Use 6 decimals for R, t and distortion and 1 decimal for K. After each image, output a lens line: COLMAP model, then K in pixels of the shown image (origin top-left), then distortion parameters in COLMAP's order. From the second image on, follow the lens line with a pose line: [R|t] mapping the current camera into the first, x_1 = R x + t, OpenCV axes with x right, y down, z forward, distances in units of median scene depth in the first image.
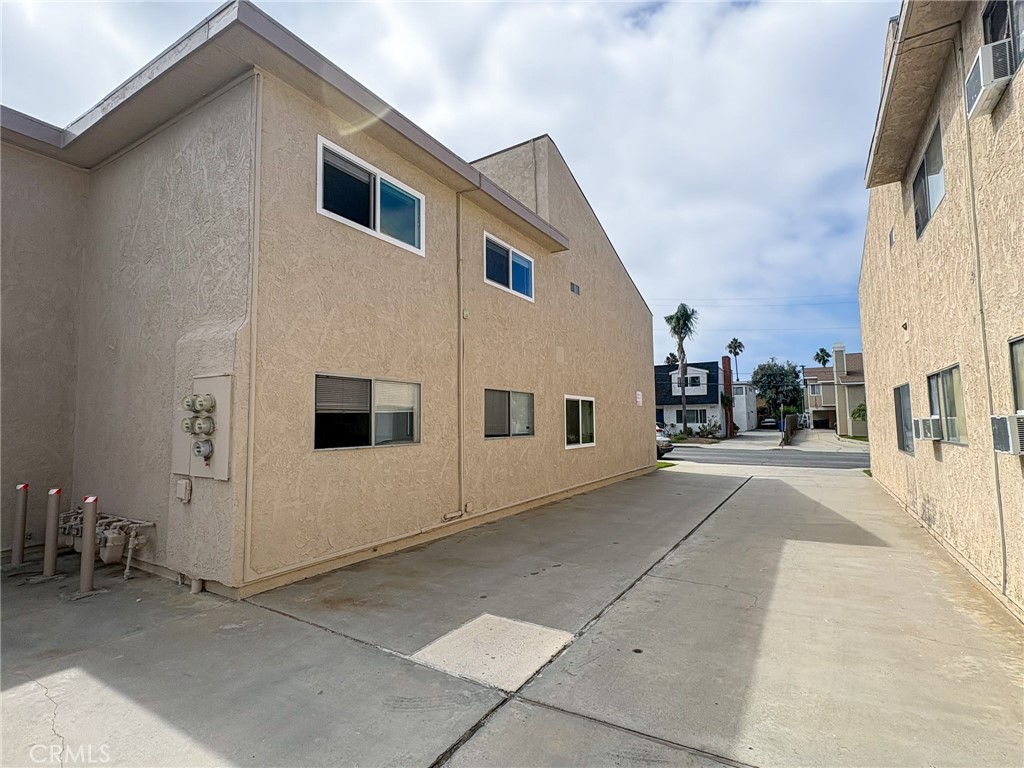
lens RADIAL K [[498.5, 0, 513.1], [0, 498.5, 382.1], [0, 0, 1]] dist [-0.004869, -0.001776]
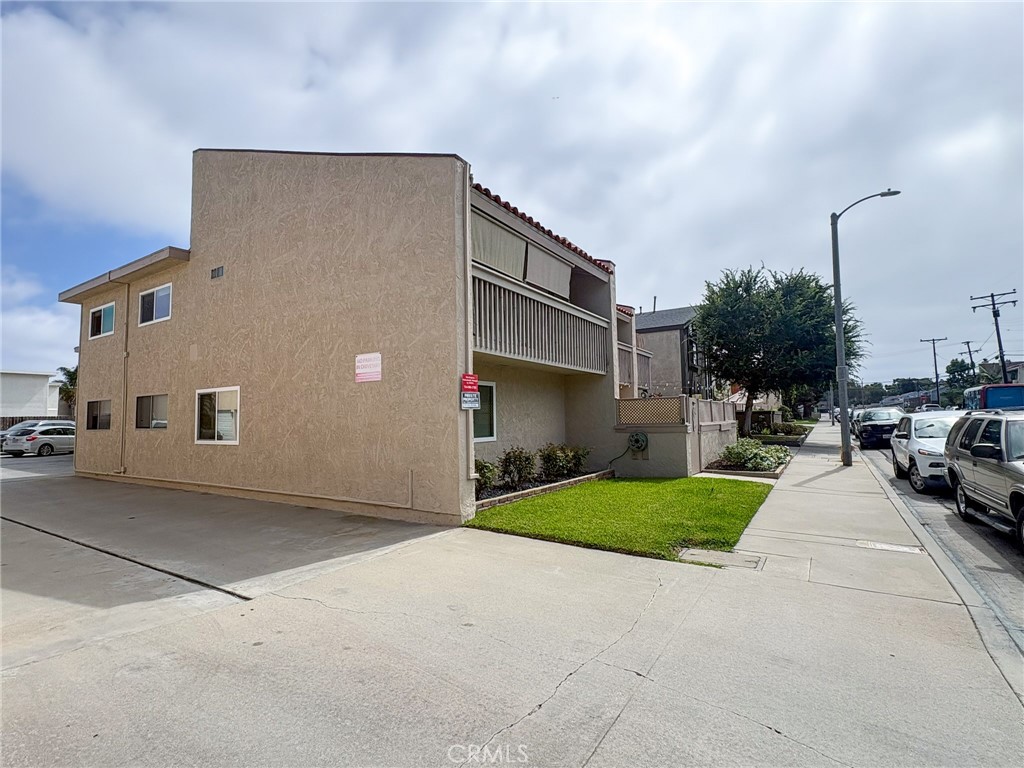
lens RADIAL K [[498.5, 0, 512.5], [0, 498.5, 387.3], [0, 0, 1]] dist [-0.004869, -0.001776]
pose [[-0.026100, -0.048139, -0.998500, 0.273934], [0.098993, 0.993806, -0.050500, 0.033491], [0.994746, -0.100162, -0.021173, 0.413731]]
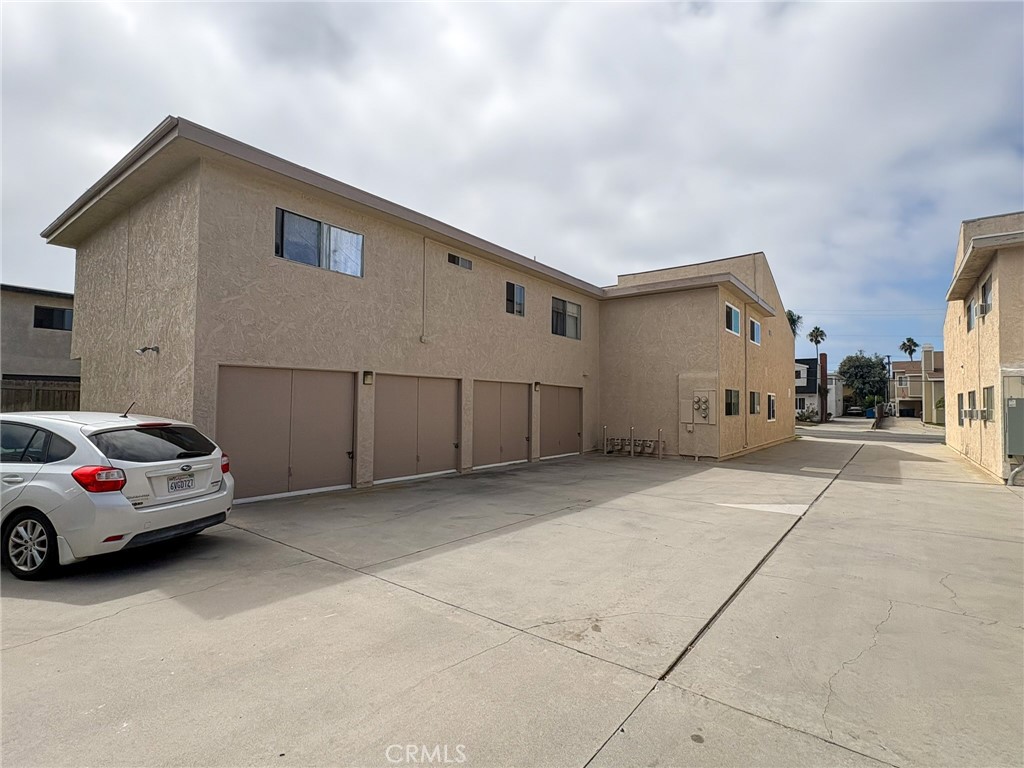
lens RADIAL K [[498.5, 0, 509.8], [0, 498.5, 386.0], [0, 0, 1]] dist [-0.004869, -0.001776]
pose [[0.993101, 0.017468, -0.115950, -0.155476], [-0.012193, 0.998865, 0.046049, -0.017904], [0.116622, -0.044318, 0.992187, -0.233772]]
